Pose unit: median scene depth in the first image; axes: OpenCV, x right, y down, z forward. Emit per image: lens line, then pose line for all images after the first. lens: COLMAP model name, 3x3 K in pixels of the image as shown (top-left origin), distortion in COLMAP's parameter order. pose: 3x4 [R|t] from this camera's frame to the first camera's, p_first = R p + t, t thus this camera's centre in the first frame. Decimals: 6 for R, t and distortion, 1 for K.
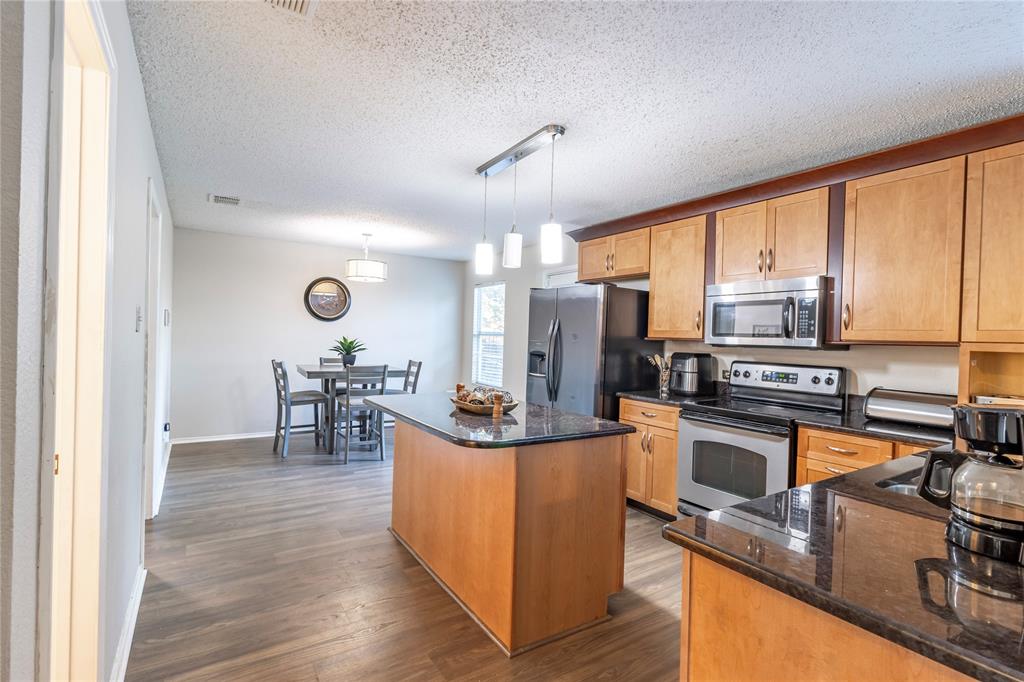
lens RADIAL K [[500.0, 0, 512.0], [0, 500.0, 341.0], [0, 0, 1]] dist [-0.001073, -0.000221]
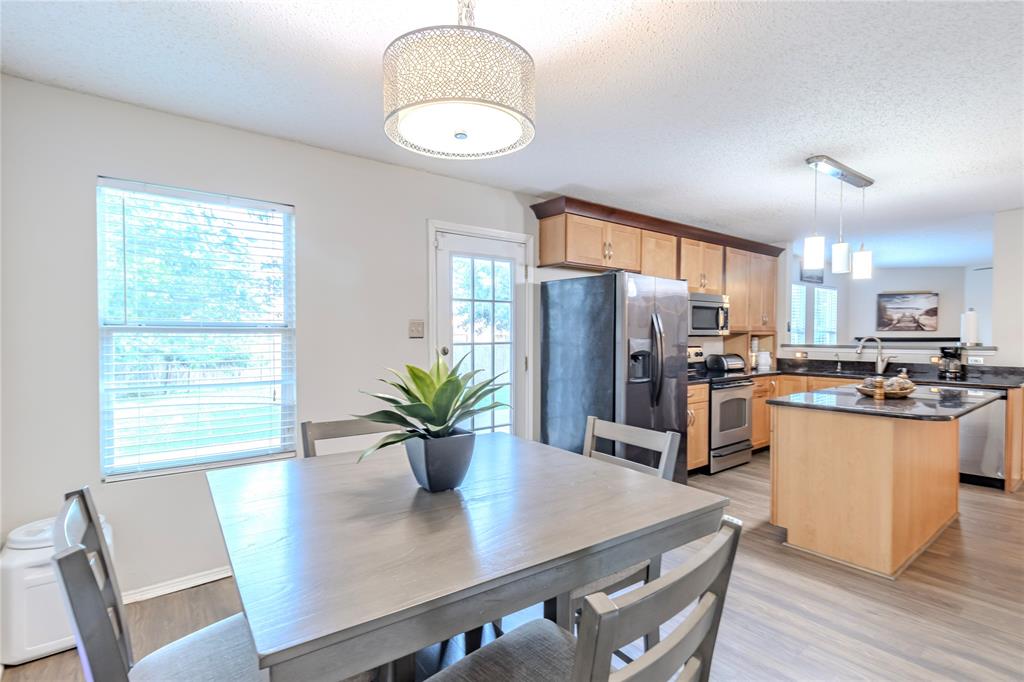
lens RADIAL K [[500.0, 0, 512.0], [0, 500.0, 341.0], [0, 0, 1]] dist [-0.001073, -0.000221]
pose [[-0.091352, -0.046854, 0.994716, -0.791482], [0.004245, 0.998865, 0.047439, -0.037670], [-0.995810, 0.008557, -0.091050, 1.381830]]
